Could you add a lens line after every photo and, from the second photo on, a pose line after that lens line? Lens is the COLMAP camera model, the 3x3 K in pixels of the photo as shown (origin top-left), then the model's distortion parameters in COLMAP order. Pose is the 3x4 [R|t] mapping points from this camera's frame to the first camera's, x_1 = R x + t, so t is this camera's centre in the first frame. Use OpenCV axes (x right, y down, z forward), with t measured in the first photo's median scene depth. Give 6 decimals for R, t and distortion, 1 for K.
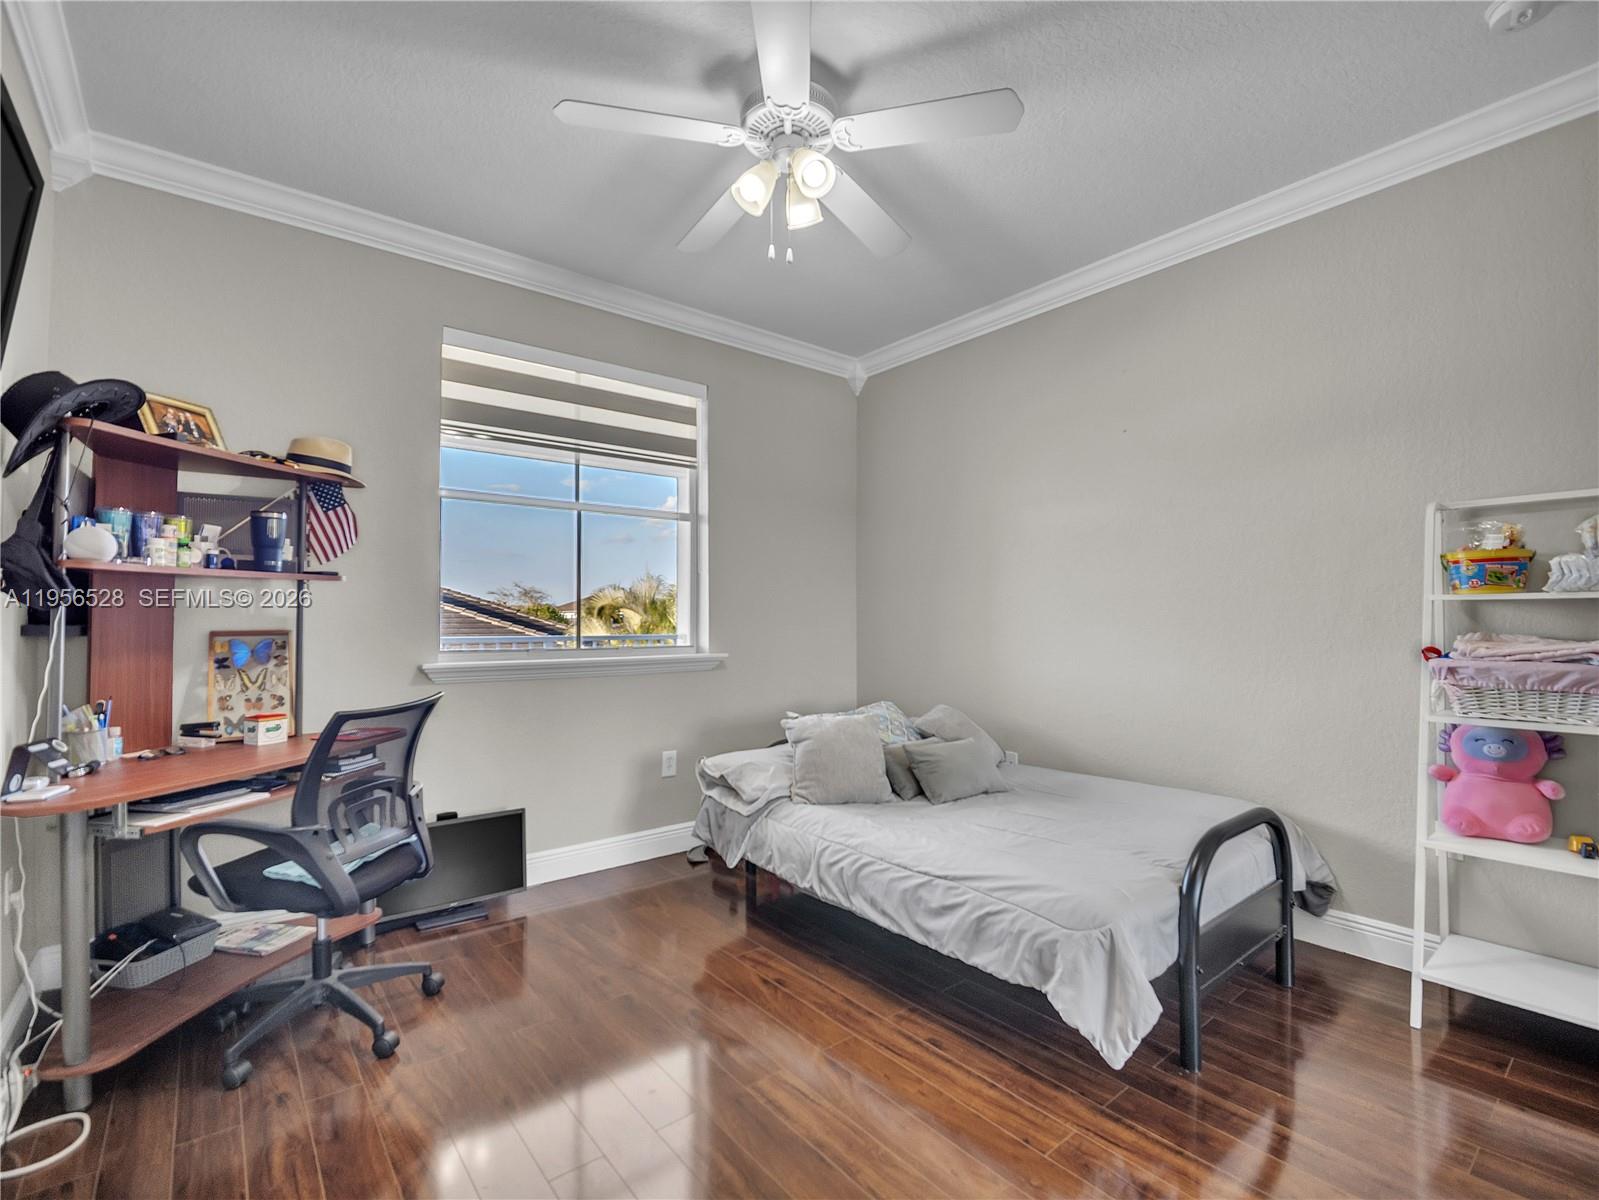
lens RADIAL K [[731.1, 0, 812.4], [0, 731.1, 604.9], [0, 0, 1]] dist [-0.013929, -0.000254]
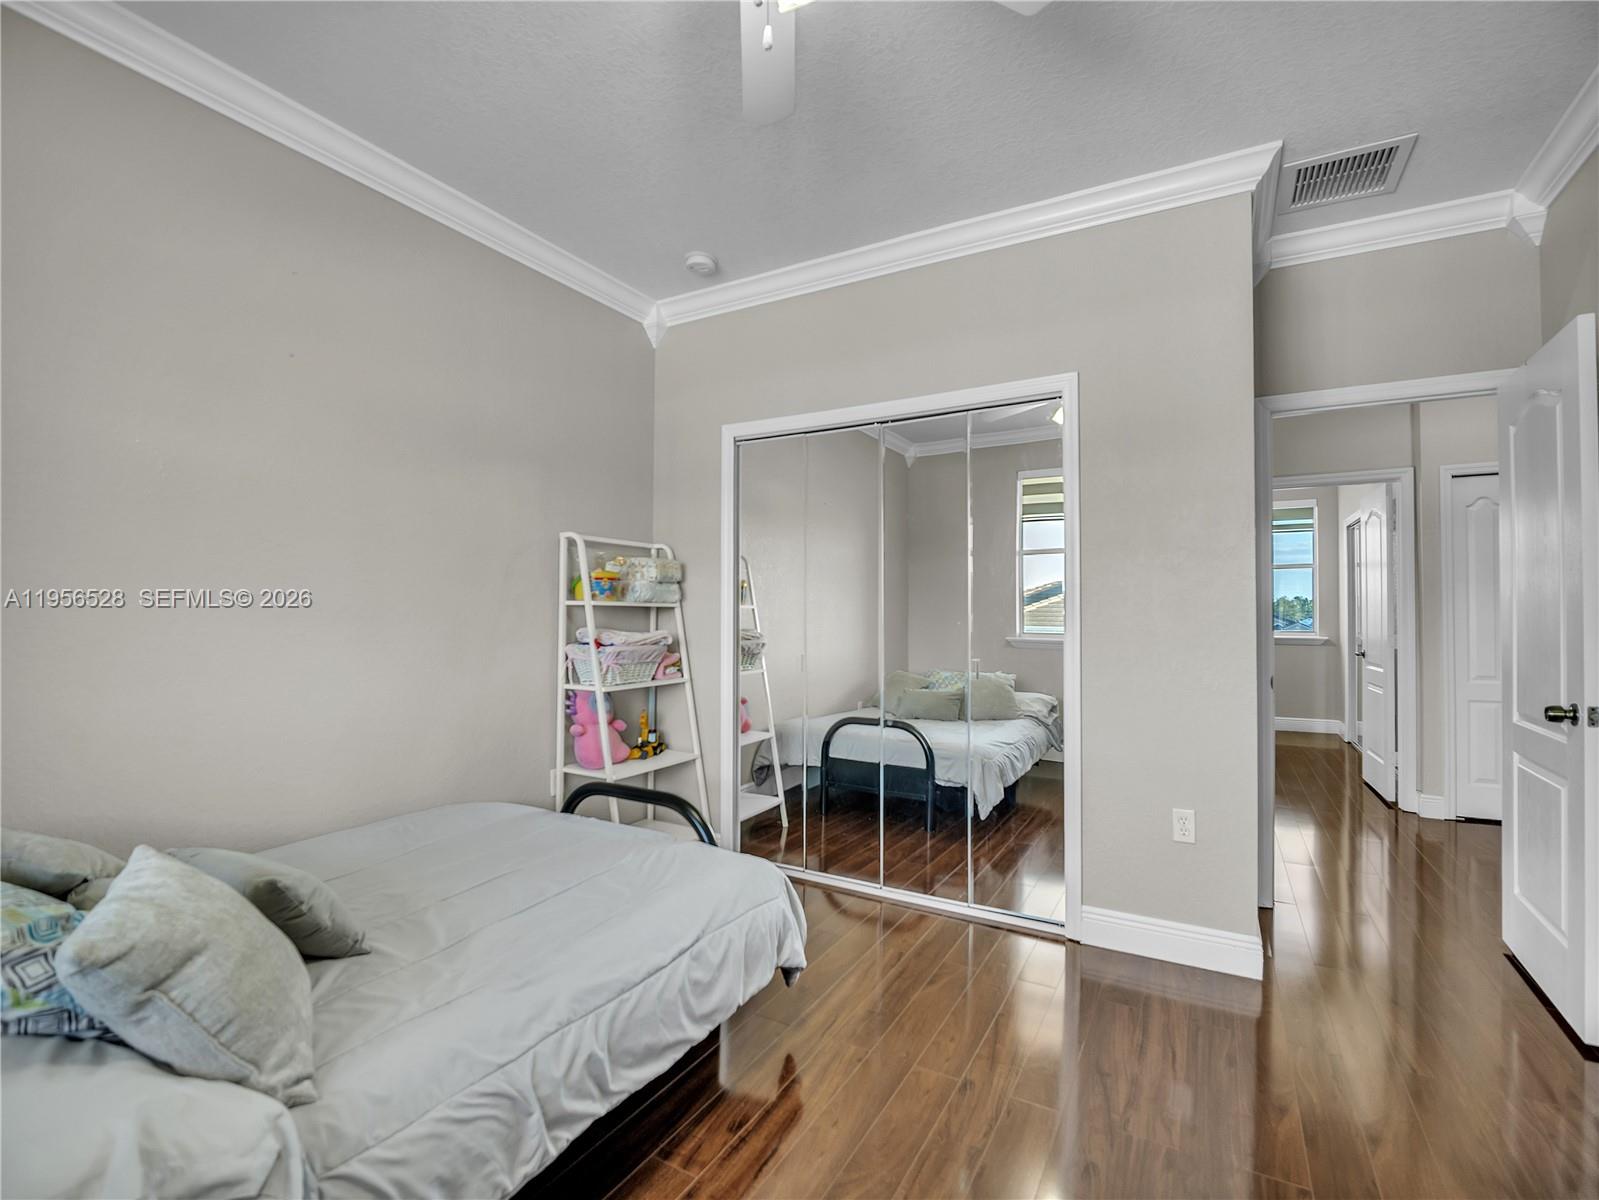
lens RADIAL K [[741.8, 0, 795.8], [0, 741.8, 596.3], [0, 0, 1]] dist [-0.018246, 0.000034]
pose [[-0.350374, 0.023032, 0.936327, -0.600634], [-0.025472, 0.999094, -0.034107, 0.016711], [-0.936263, -0.035800, -0.349470, 1.135828]]
